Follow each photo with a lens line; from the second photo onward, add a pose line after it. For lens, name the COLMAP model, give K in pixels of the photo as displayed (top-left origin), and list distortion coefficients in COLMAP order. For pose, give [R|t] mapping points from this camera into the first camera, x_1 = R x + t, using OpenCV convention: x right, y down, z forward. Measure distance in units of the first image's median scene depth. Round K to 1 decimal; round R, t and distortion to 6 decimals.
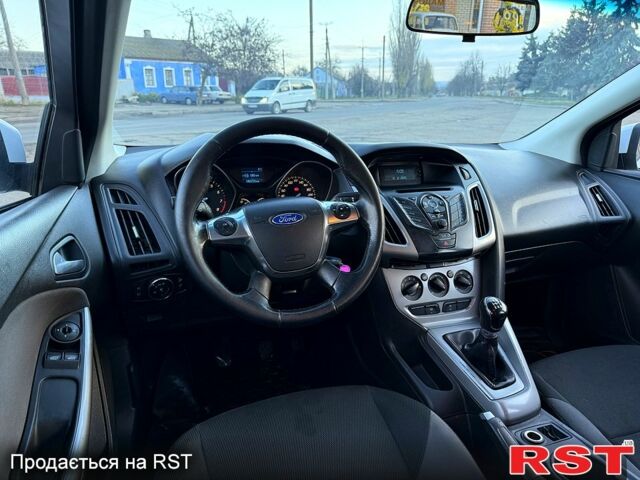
lens RADIAL K [[637.7, 0, 319.8], [0, 637.7, 242.6], [0, 0, 1]] dist [0.037145, 0.000000]
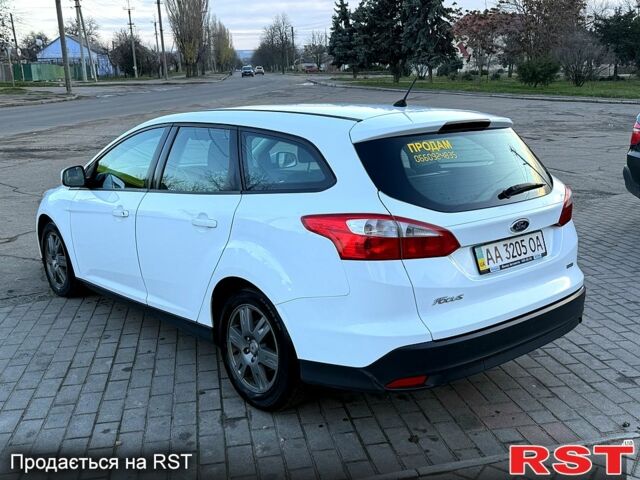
lens RADIAL K [[637.7, 0, 323.6], [0, 637.7, 240.3], [0, 0, 1]] dist [0.037145, 0.000000]
pose [[0.948975, -0.103279, 0.297958, 0.031925], [0.104119, 0.994479, 0.013098, -0.031699], [-0.297666, 0.018594, 0.954489, 0.250954]]
